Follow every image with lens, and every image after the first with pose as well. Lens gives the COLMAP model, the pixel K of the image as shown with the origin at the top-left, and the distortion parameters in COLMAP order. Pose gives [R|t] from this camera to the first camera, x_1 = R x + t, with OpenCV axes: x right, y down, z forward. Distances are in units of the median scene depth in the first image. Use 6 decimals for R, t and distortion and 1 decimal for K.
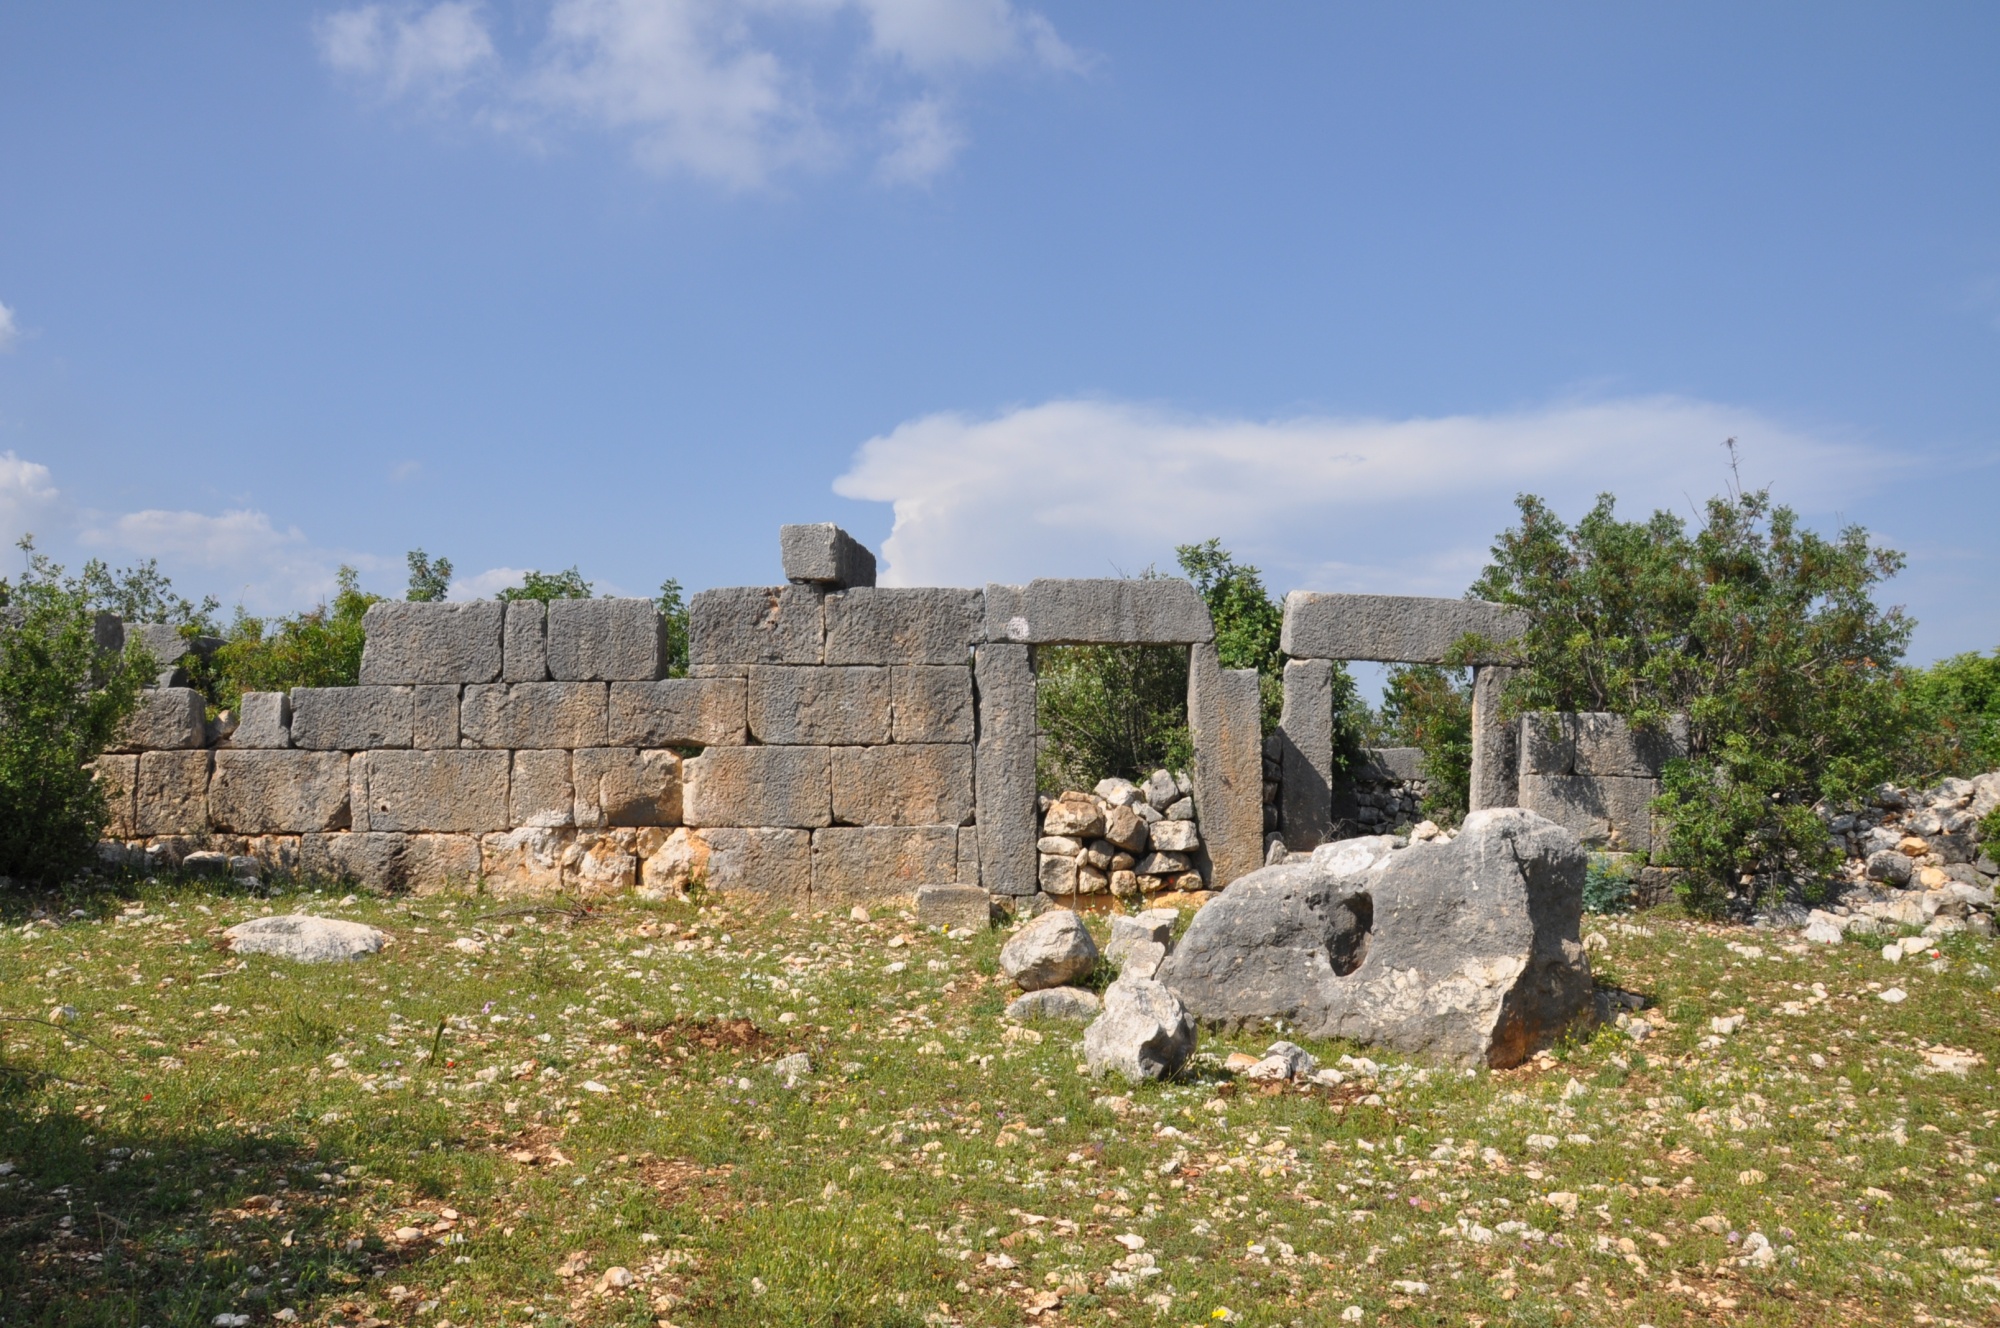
lens RADIAL K [[1560.4, 0, 1000.5], [0, 1560.4, 666.5], [0, 0, 1]] dist [-0.129622, 0.044437]
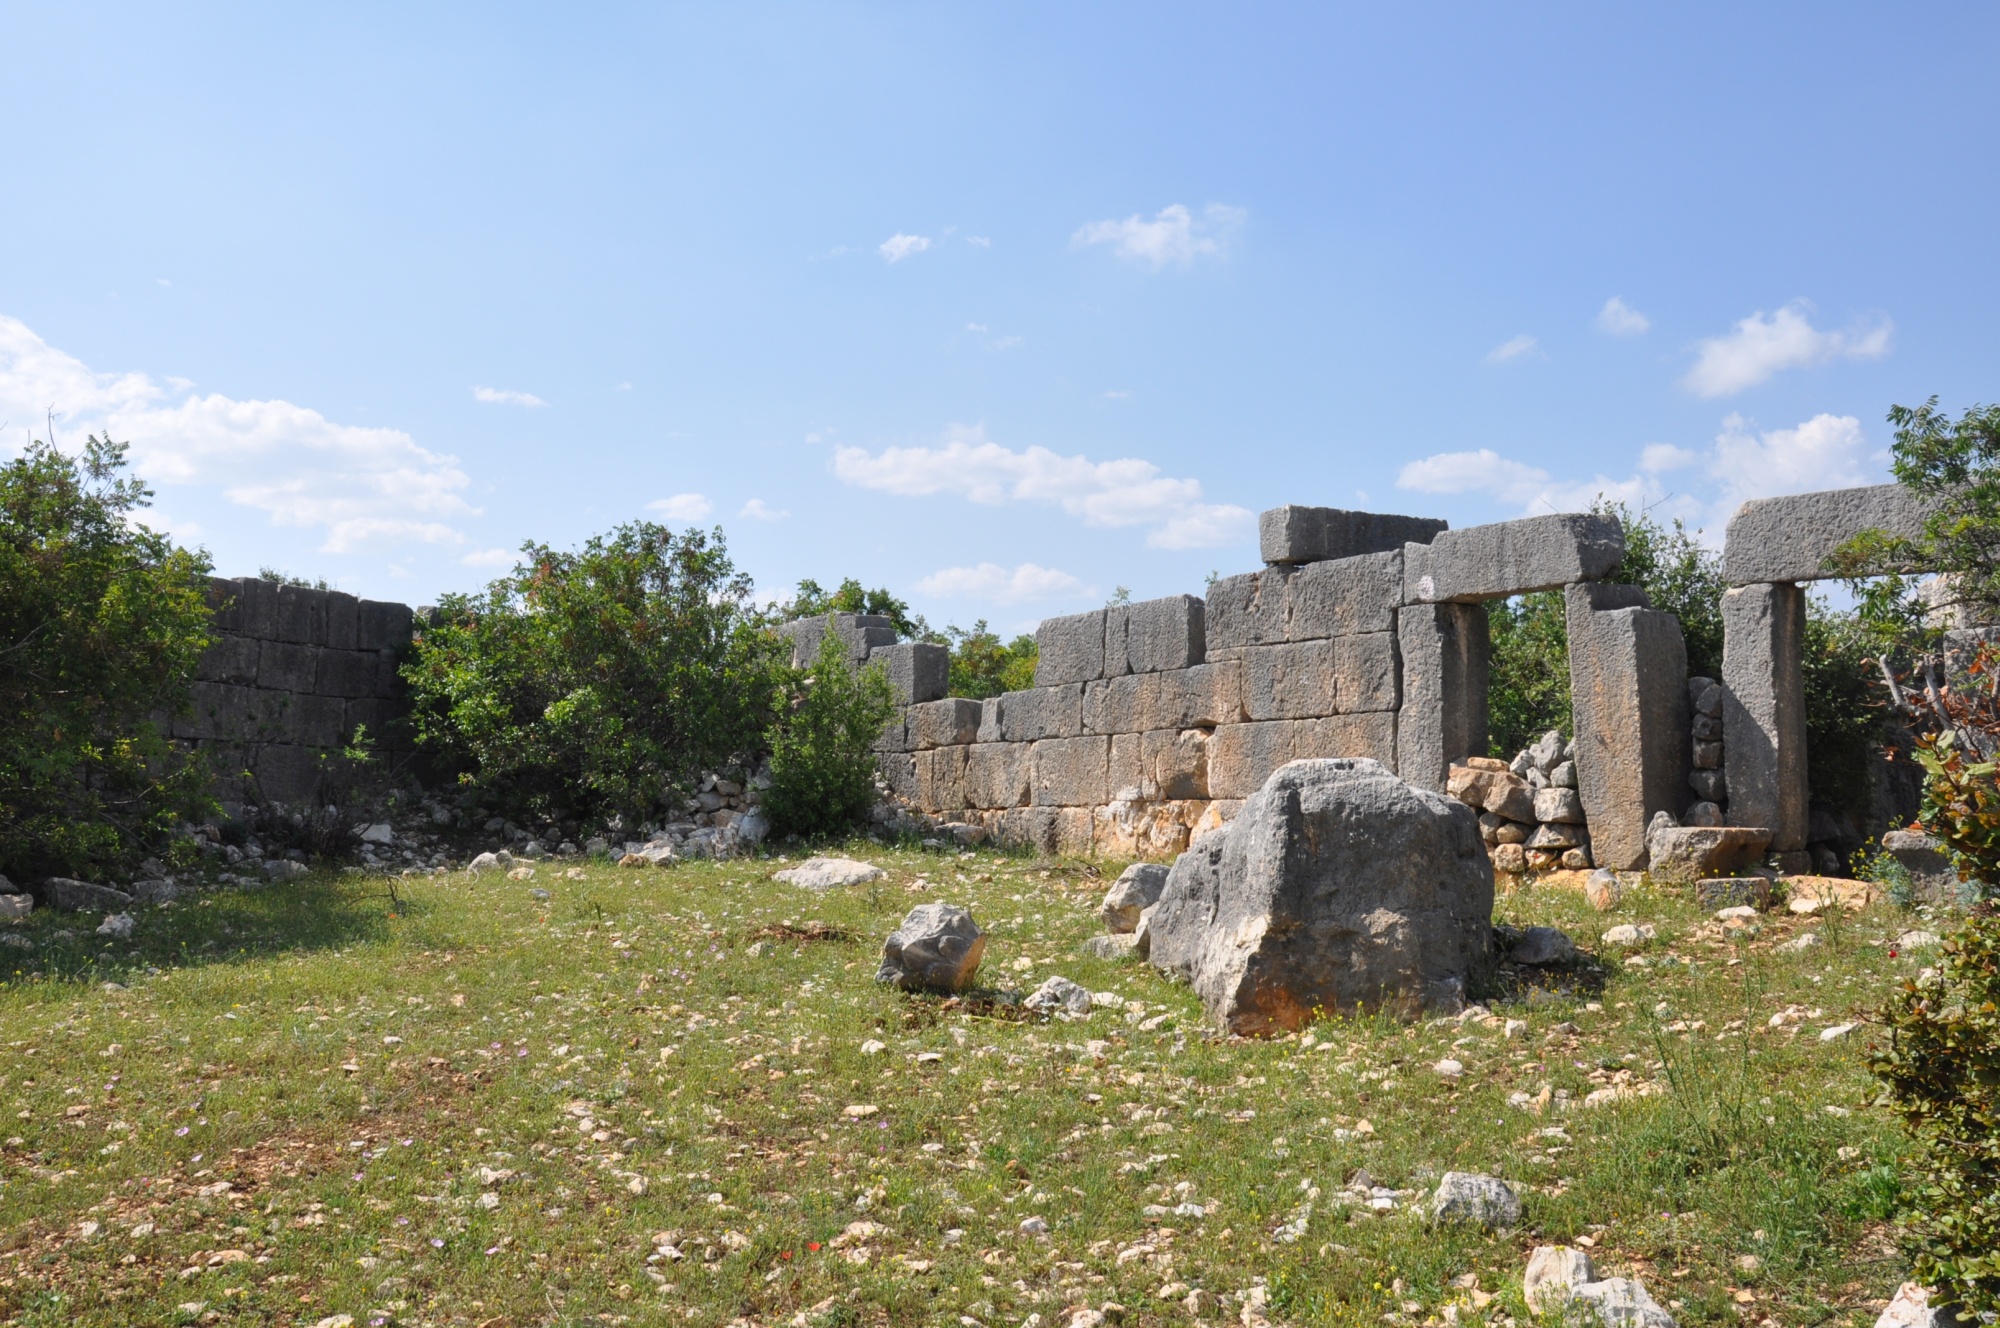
lens RADIAL K [[1826.5, 0, 1001.5], [0, 1826.5, 661.5], [0, 0, 1]] dist [-0.049913, 0.000000]
pose [[0.530191, -0.068698, -0.845091, 0.815940], [0.069820, 0.996865, -0.037232, 0.044093], [0.844999, -0.039264, 0.533325, 0.191020]]
